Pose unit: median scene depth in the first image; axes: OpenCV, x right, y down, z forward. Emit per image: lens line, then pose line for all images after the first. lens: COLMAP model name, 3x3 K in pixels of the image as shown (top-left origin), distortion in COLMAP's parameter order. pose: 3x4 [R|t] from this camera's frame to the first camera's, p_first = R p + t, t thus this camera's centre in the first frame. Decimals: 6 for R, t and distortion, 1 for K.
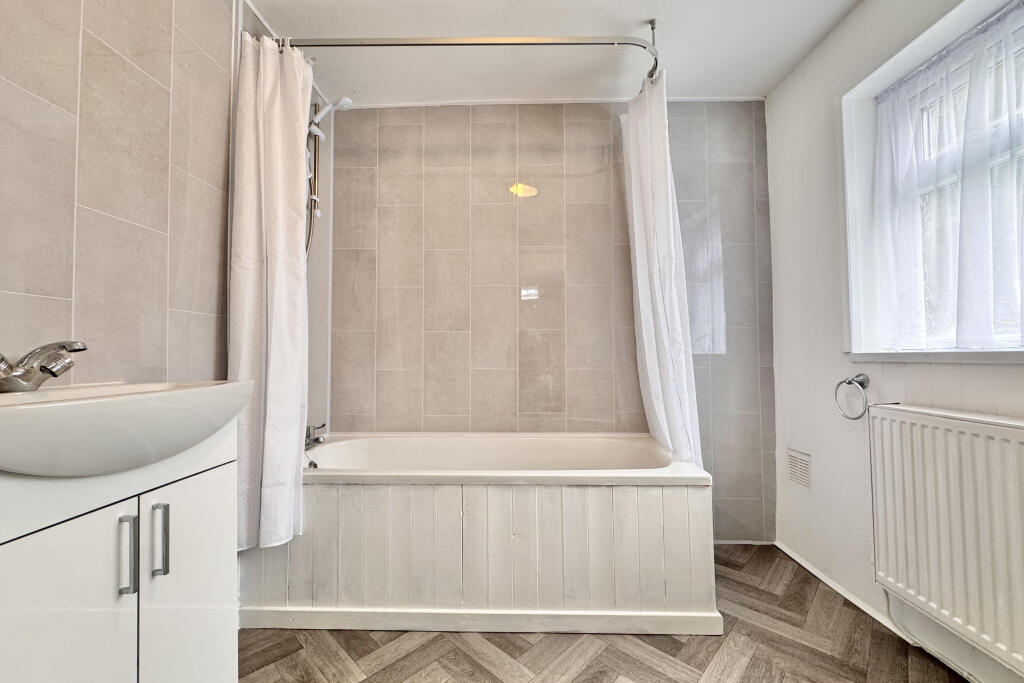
lens RADIAL K [[408.4, 0, 512.4], [0, 408.4, 342.1], [0, 0, 1]] dist [0.000071, 0.000342]
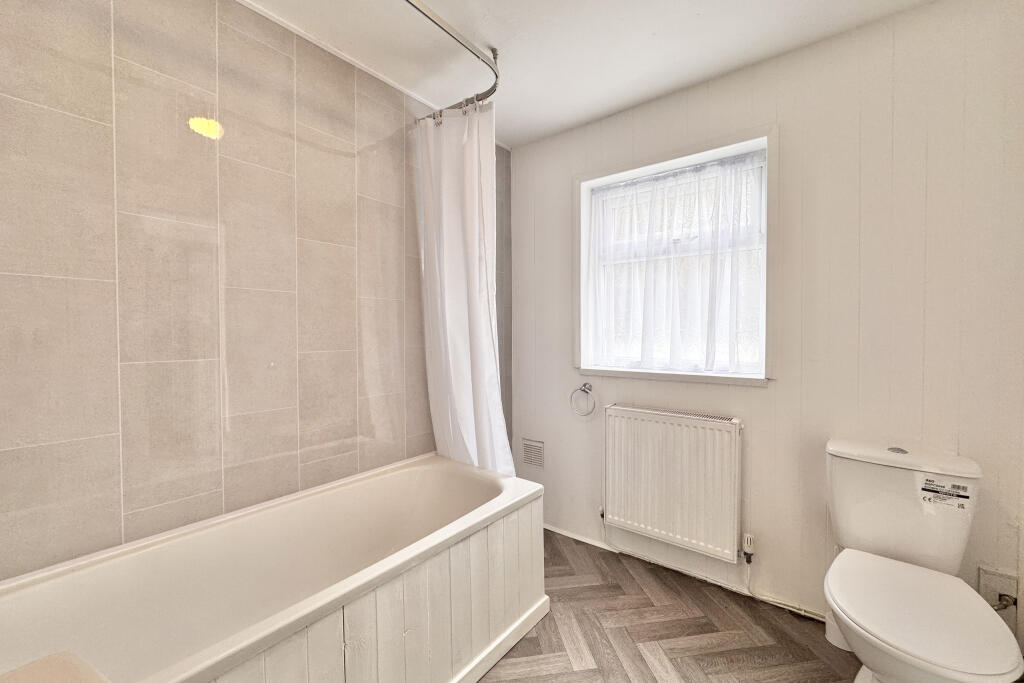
lens RADIAL K [[408.4, 0, 512.3], [0, 408.4, 341.7], [0, 0, 1]] dist [0.000071, 0.000342]
pose [[0.606654, -0.020865, 0.794692, -0.471699], [-0.026258, 0.998584, 0.046263, -0.134189], [-0.794532, -0.048933, 0.605248, 0.355676]]
